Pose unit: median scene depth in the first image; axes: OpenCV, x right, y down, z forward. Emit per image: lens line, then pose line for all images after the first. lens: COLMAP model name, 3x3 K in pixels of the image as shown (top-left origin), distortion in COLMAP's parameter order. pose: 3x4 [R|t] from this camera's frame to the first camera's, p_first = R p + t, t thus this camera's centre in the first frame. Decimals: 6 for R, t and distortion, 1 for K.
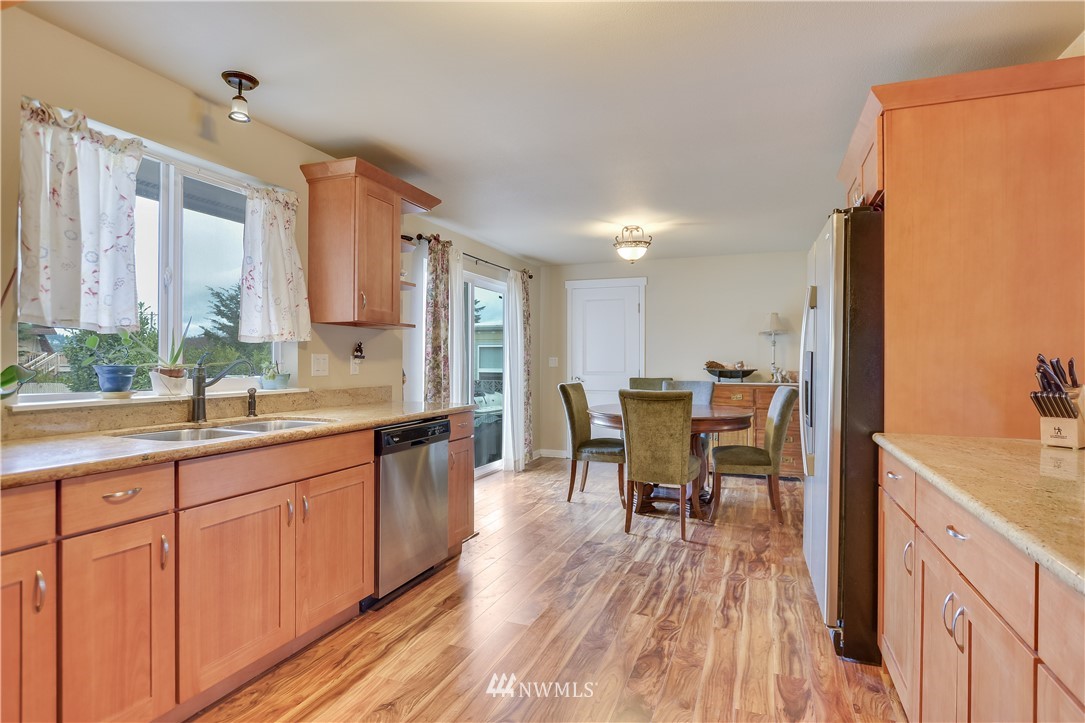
lens RADIAL K [[550.8, 0, 552.2], [0, 550.8, 359.1], [0, 0, 1]] dist [-0.009627, -0.000292]
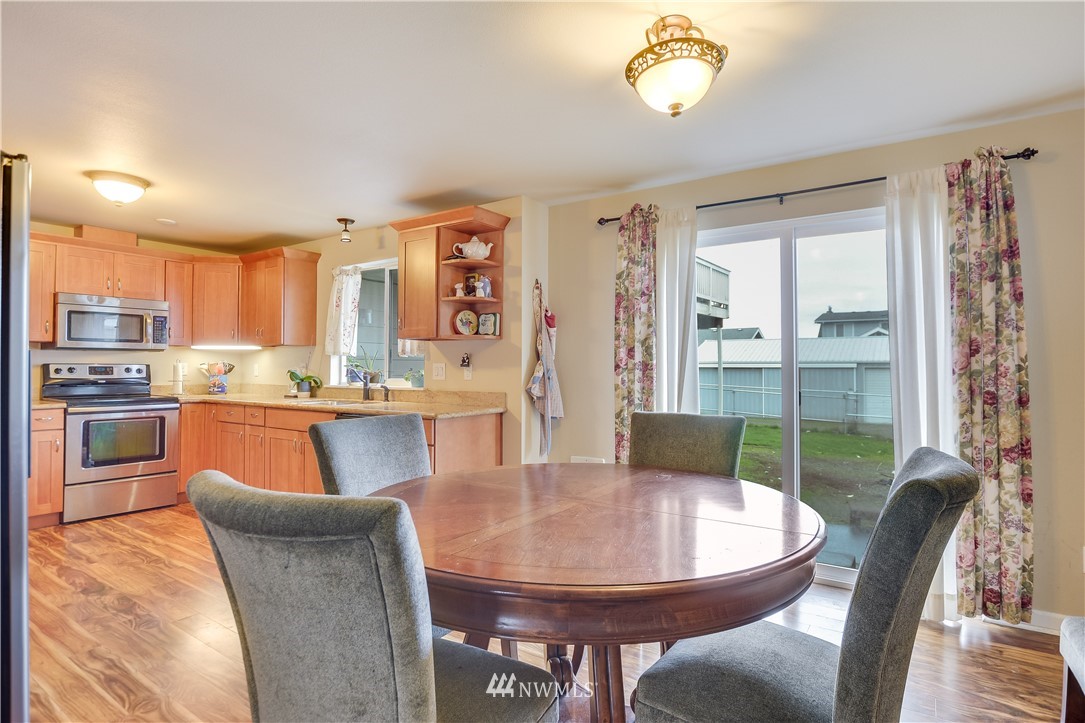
lens RADIAL K [[550.8, 0, 542.0], [0, 550.8, 356.5], [0, 0, 1]] dist [-0.009627, -0.000292]
pose [[-0.227420, -0.024270, -0.973494, 1.150719], [0.001015, 0.999683, -0.025160, 0.010446], [0.973796, -0.006710, -0.227324, 2.137684]]
